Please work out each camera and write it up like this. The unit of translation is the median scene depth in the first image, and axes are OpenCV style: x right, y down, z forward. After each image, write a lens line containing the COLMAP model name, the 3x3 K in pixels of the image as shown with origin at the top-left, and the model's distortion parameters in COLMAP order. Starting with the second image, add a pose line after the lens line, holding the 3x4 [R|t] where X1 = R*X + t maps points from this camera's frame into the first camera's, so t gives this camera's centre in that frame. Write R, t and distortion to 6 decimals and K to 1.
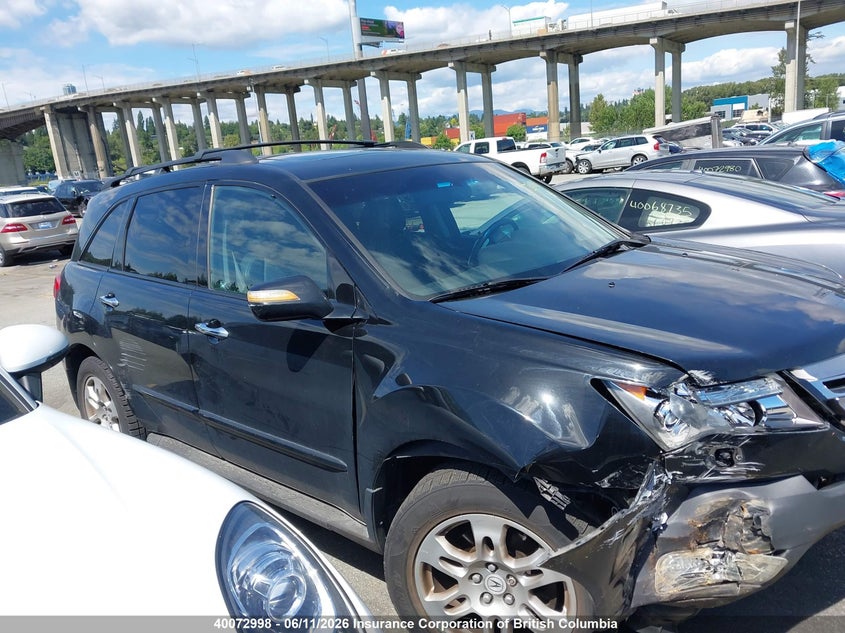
lens RADIAL K [[690.6, 0, 428.4], [0, 690.6, 312.8], [0, 0, 1]] dist [0.026287, 0.001634]
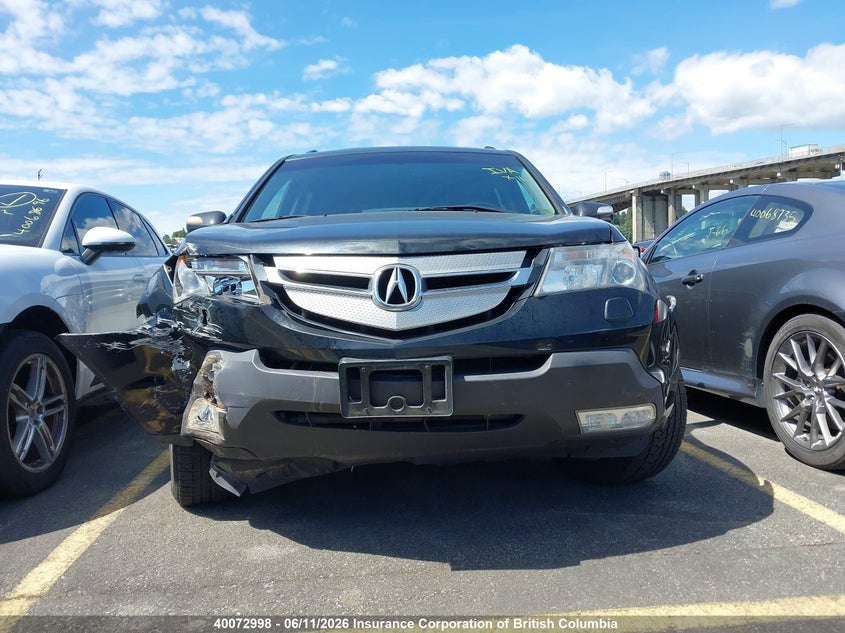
lens RADIAL K [[690.6, 0, 428.4], [0, 690.6, 312.8], [0, 0, 1]] dist [0.026287, 0.001634]
pose [[0.674037, 0.112726, -0.730046, 1.532153], [-0.201077, 0.978968, -0.034488, 0.153896], [0.710804, 0.170042, 0.682528, 0.411636]]
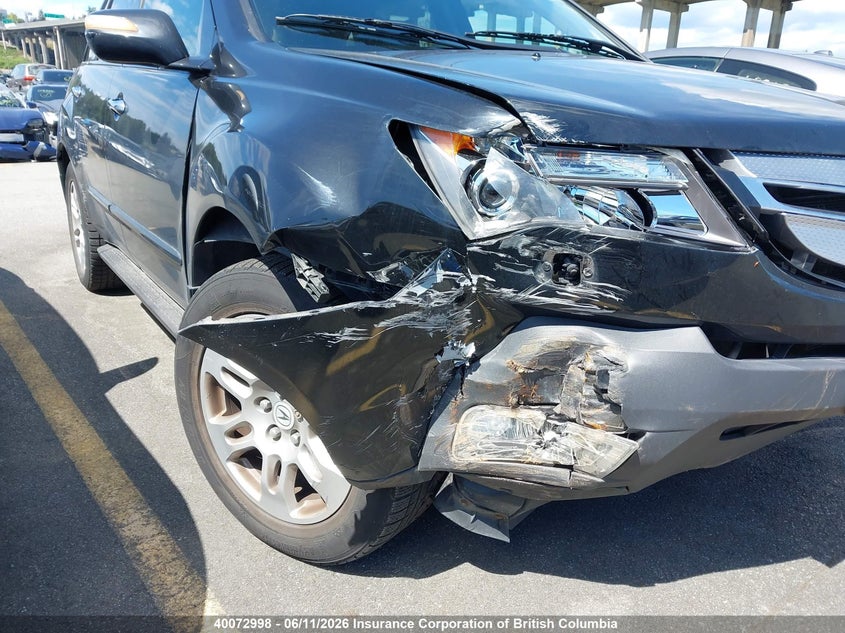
lens RADIAL K [[683.6, 0, 422.5], [0, 683.6, 316.5], [0, 0, 1]] dist [0.107390, -0.134918]
pose [[0.964390, 0.182918, -0.191033, 0.407029], [-0.165269, 0.980676, 0.104695, 0.196653], [0.206492, -0.069395, 0.975984, 0.327969]]
